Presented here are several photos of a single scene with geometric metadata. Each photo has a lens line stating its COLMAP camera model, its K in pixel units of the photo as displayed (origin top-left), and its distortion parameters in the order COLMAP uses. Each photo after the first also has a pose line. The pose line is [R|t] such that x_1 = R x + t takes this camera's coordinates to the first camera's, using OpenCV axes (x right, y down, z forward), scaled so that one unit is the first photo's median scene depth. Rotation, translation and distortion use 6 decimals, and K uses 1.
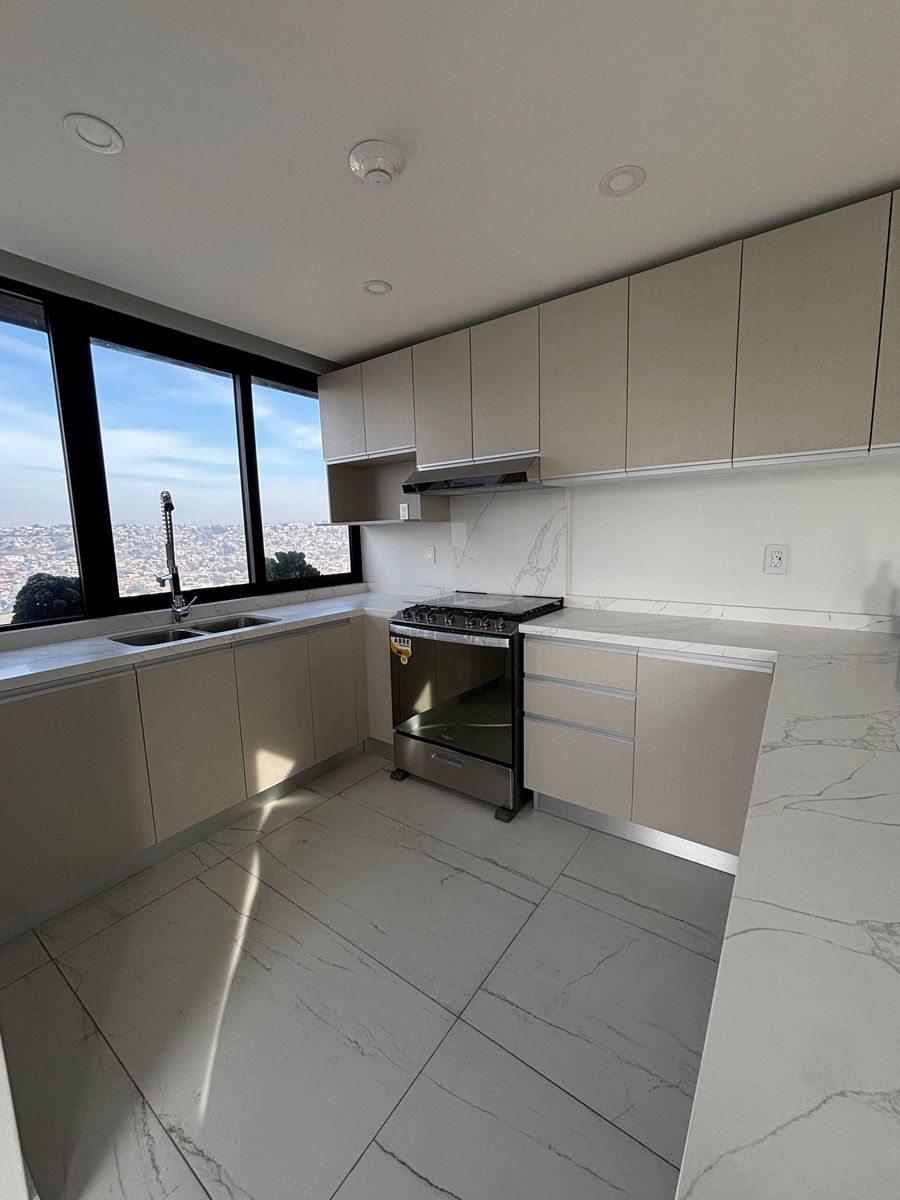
lens RADIAL K [[484.9, 0, 450.1], [0, 484.9, 599.7], [0, 0, 1]] dist [0.000631, -0.002598]
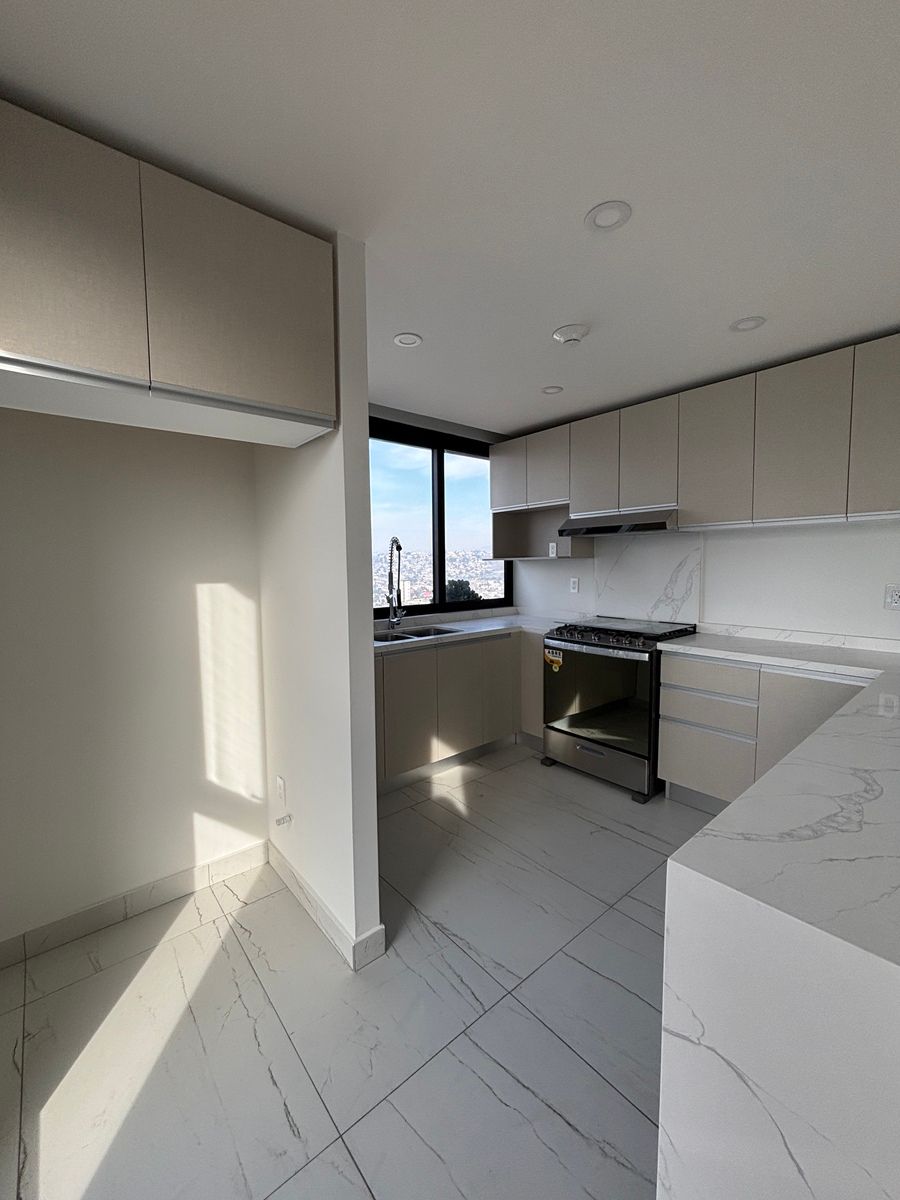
lens RADIAL K [[484.9, 0, 445.9], [0, 484.9, 596.7], [0, 0, 1]] dist [0.000631, -0.002598]
pose [[0.969771, 0.032407, -0.241856, -0.073443], [-0.048337, 0.997014, -0.060224, 0.029308], [0.239182, 0.070094, 0.968441, -0.296304]]
